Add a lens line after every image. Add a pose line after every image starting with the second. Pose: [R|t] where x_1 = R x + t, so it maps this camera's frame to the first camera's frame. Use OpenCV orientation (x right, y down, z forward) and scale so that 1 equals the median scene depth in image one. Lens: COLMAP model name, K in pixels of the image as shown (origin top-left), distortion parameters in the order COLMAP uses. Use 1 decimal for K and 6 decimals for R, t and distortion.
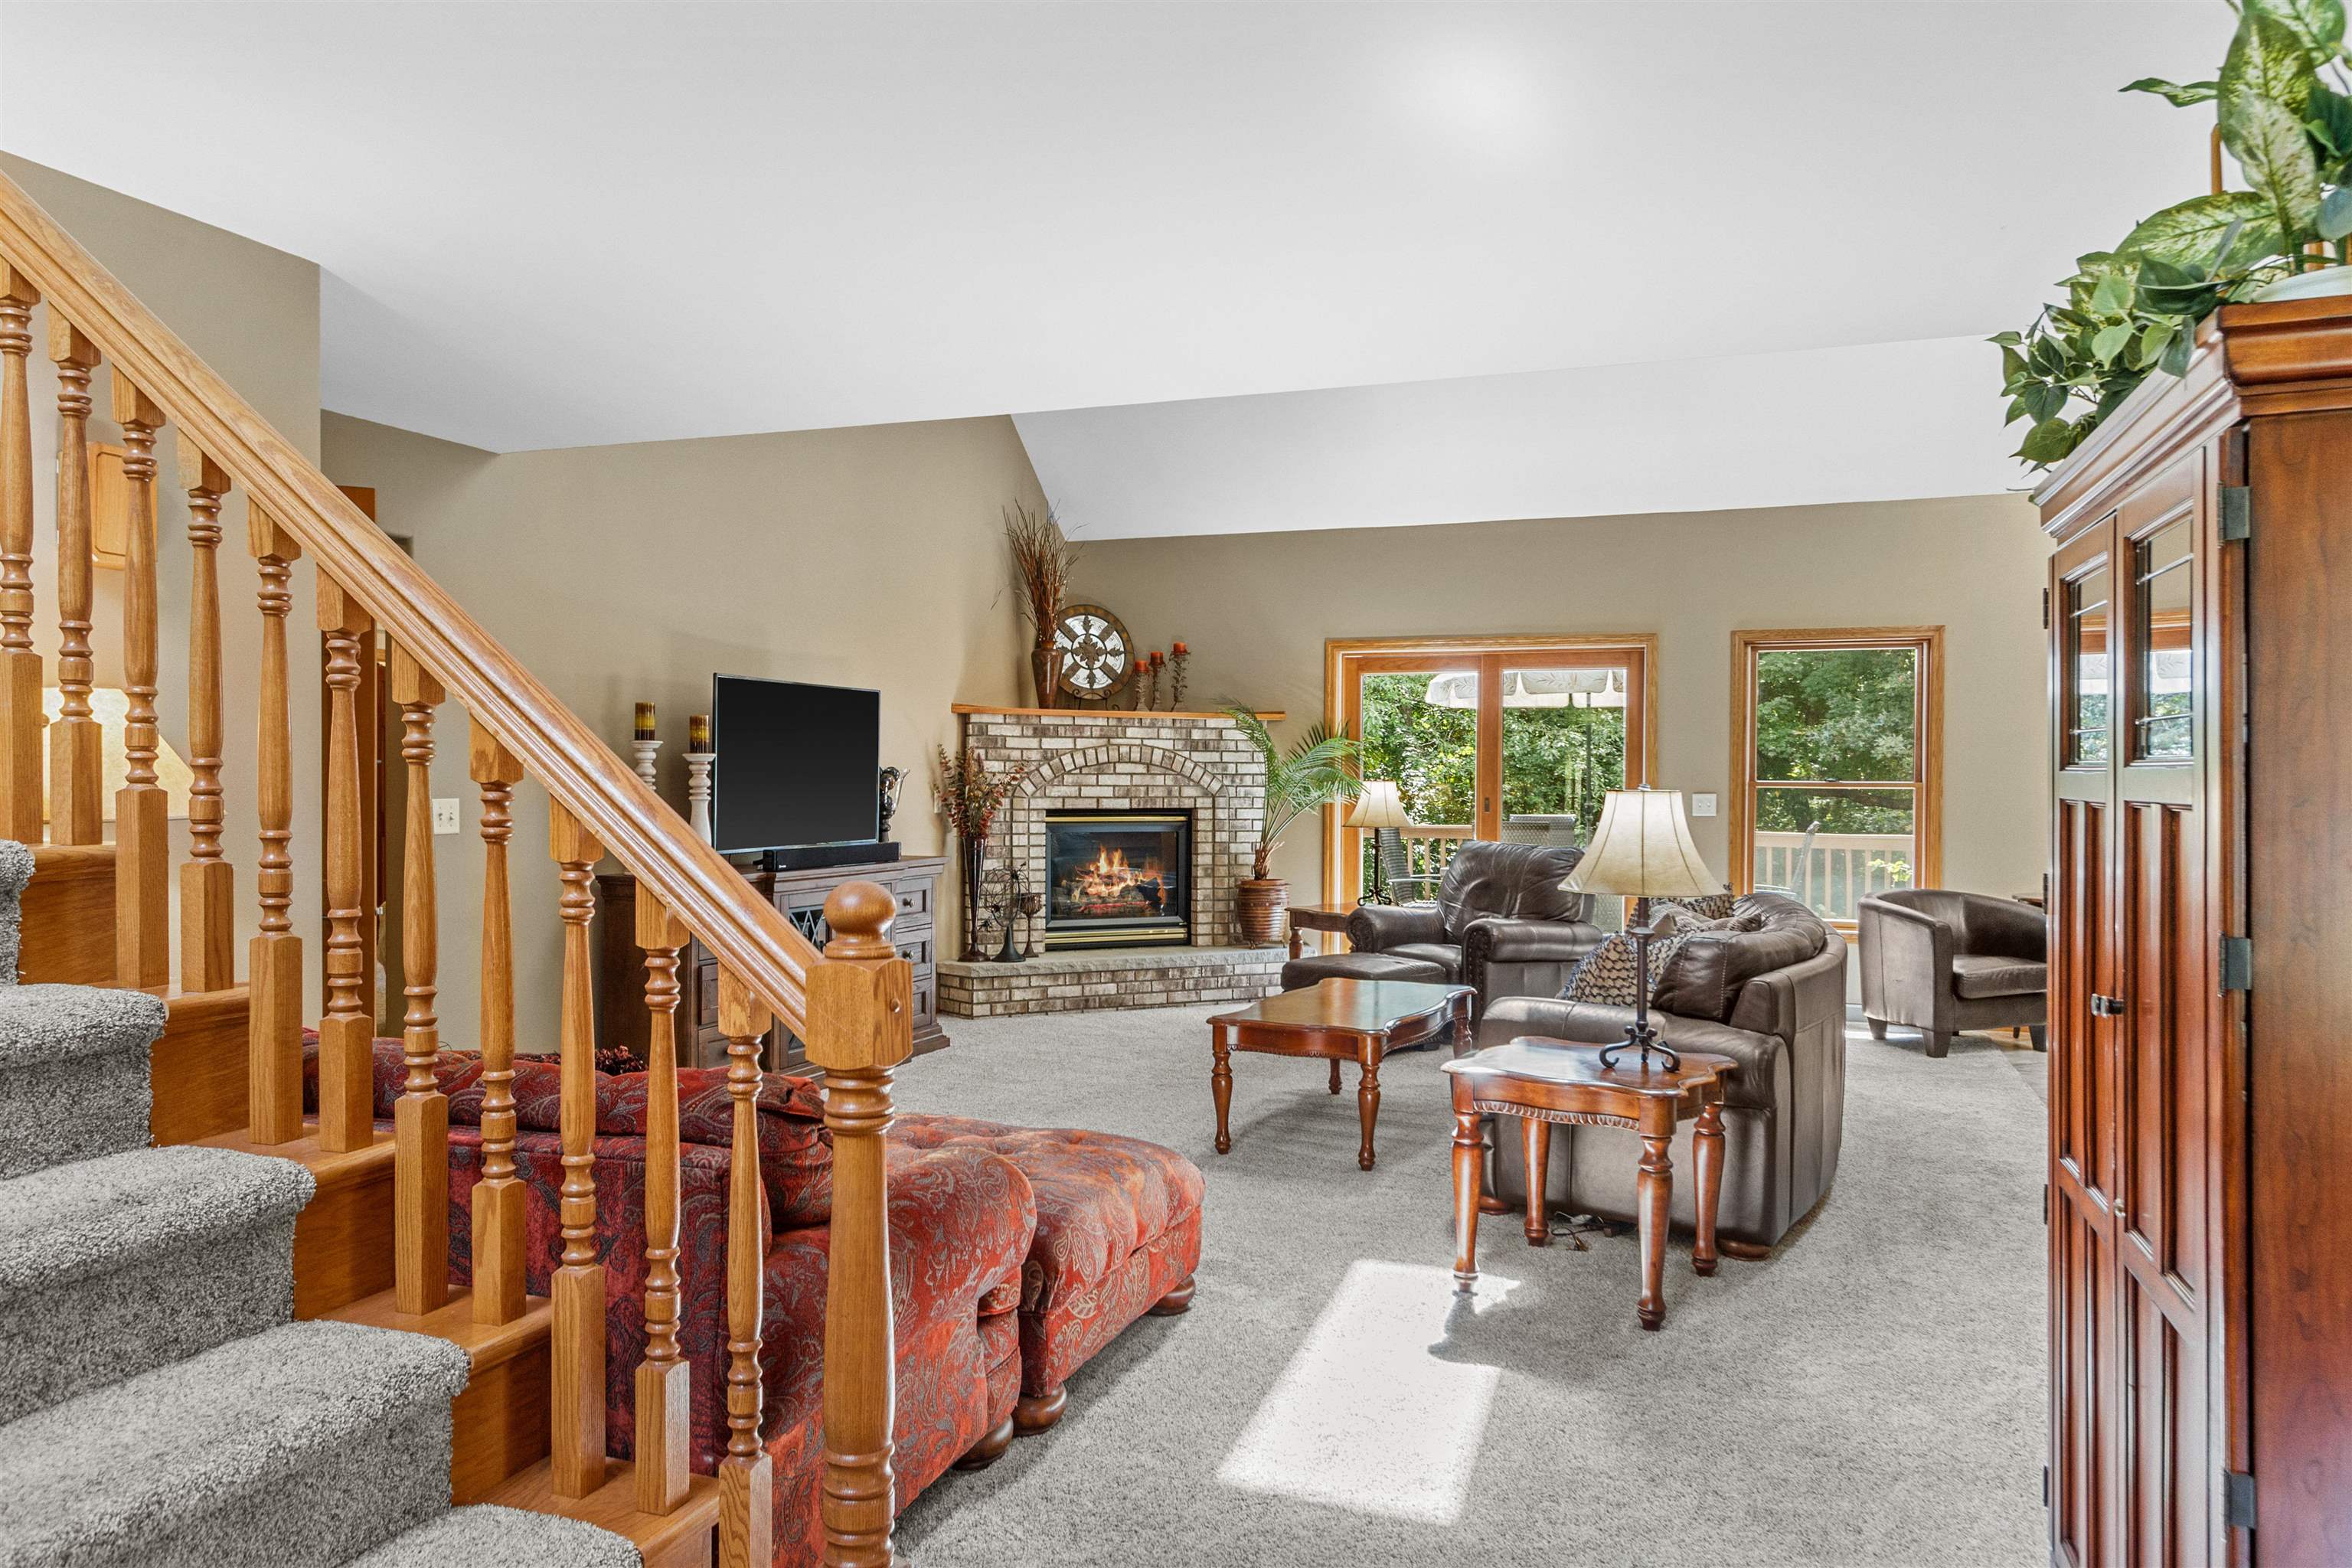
lens RADIAL K [[1572.3, 0, 1176.0], [0, 1572.3, 784.0], [0, 0, 1]] dist [0.003333, -0.002581]
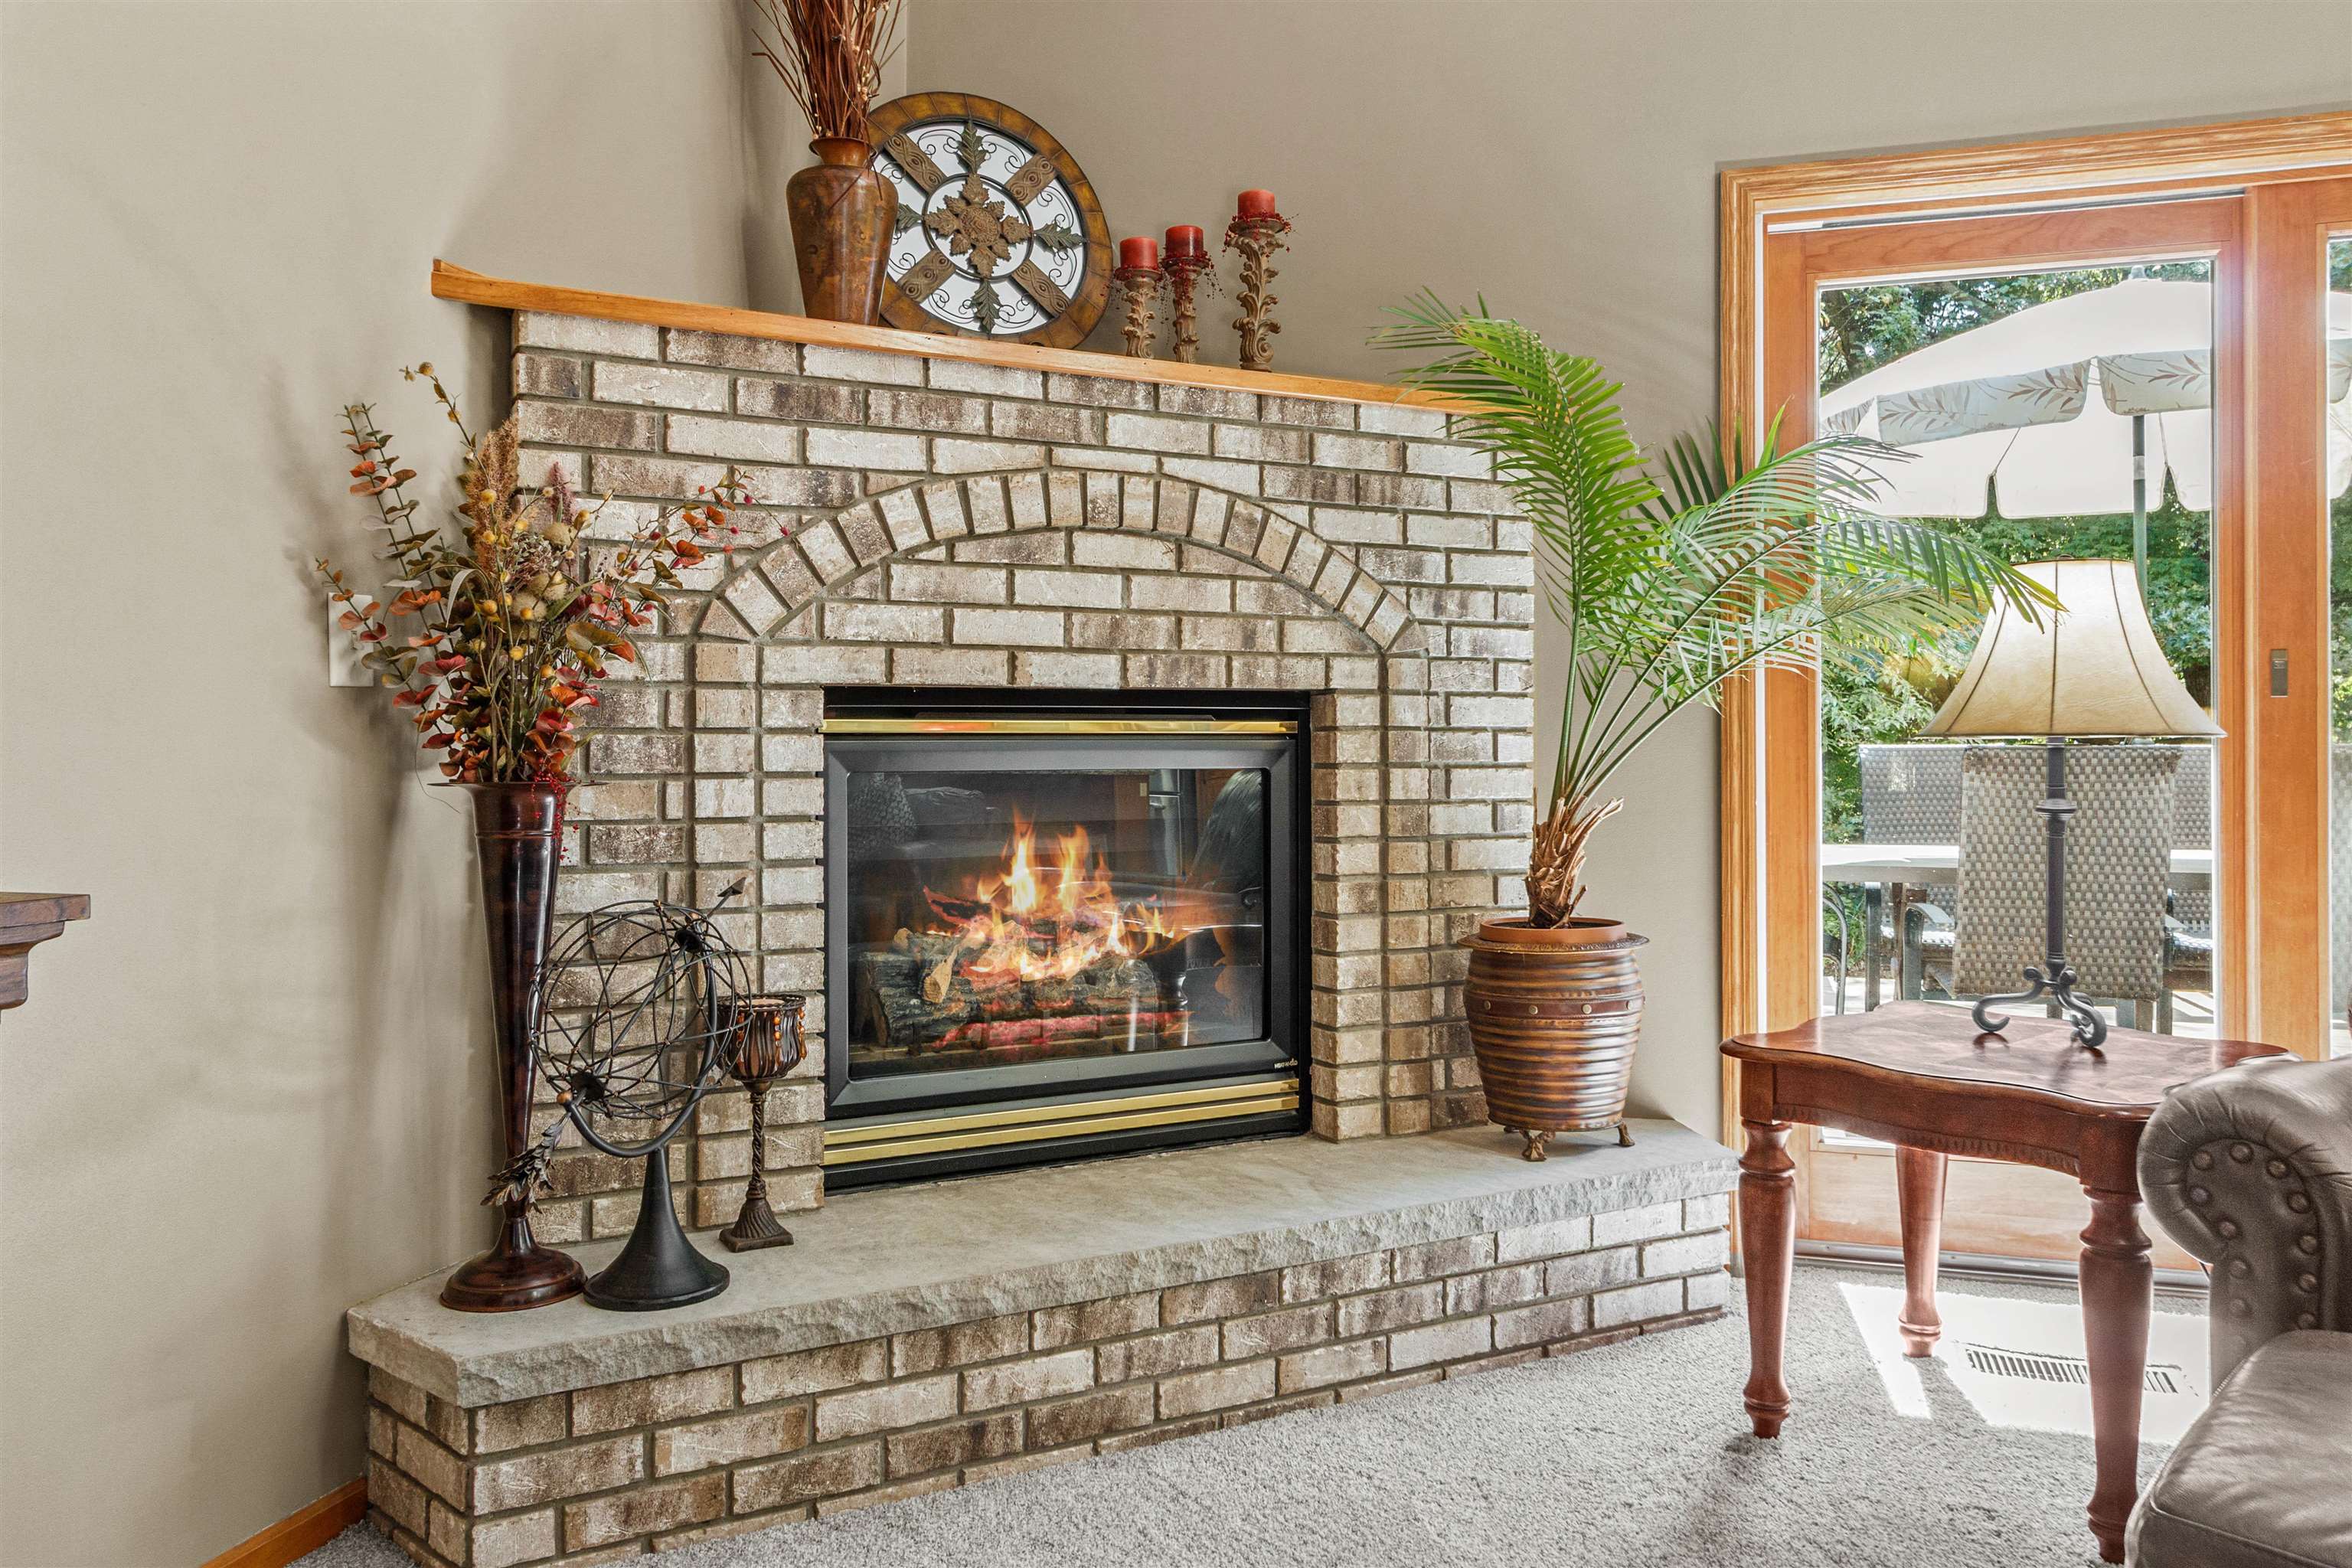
lens RADIAL K [[1716.3, 0, 1181.3], [0, 1716.3, 729.2], [0, 0, 1]] dist [0.010353, -0.001050]
pose [[0.997996, -0.005772, 0.063018, -0.038942], [0.006349, 0.999940, -0.008963, 0.026501], [-0.062962, 0.009345, 0.997972, 0.689469]]
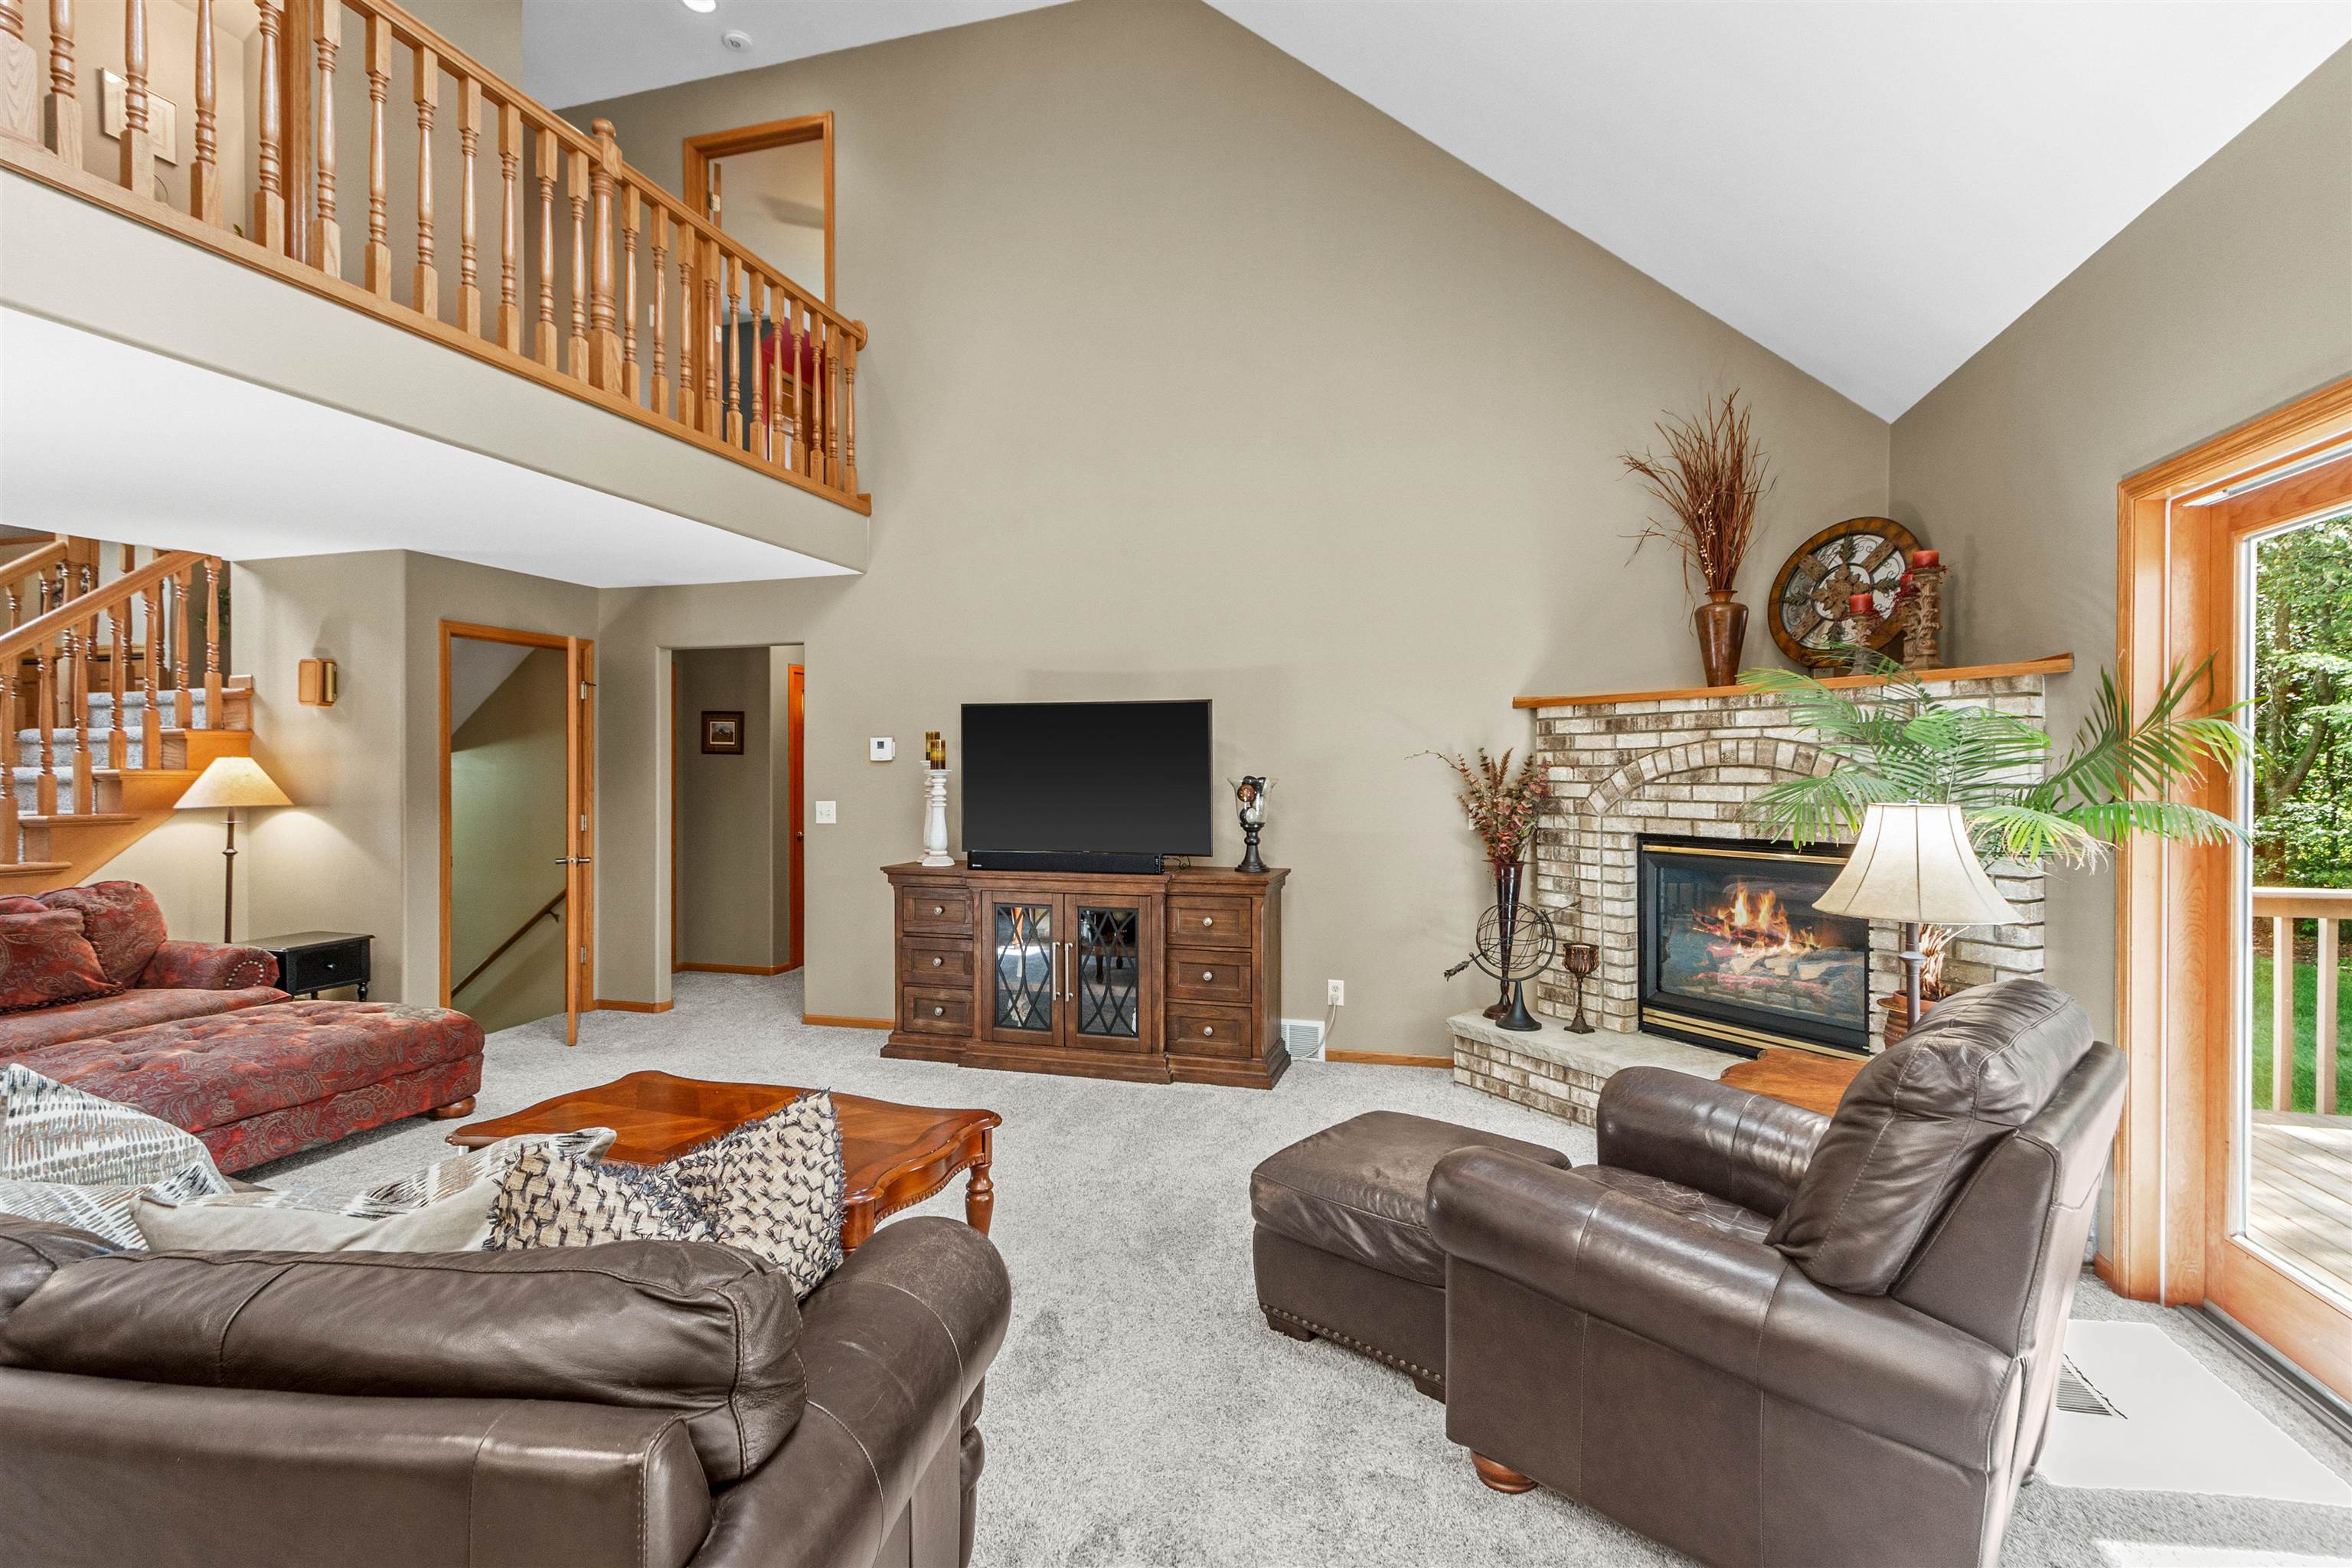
lens RADIAL K [[1090.5, 0, 1171.8], [0, 1090.5, 770.7], [0, 0, 1]] dist [0.001079, -0.000825]
pose [[0.088574, -0.006663, -0.996047, 0.392235], [-0.001200, 0.999976, -0.006796, -0.008724], [0.996069, 0.001797, 0.088564, 0.744041]]
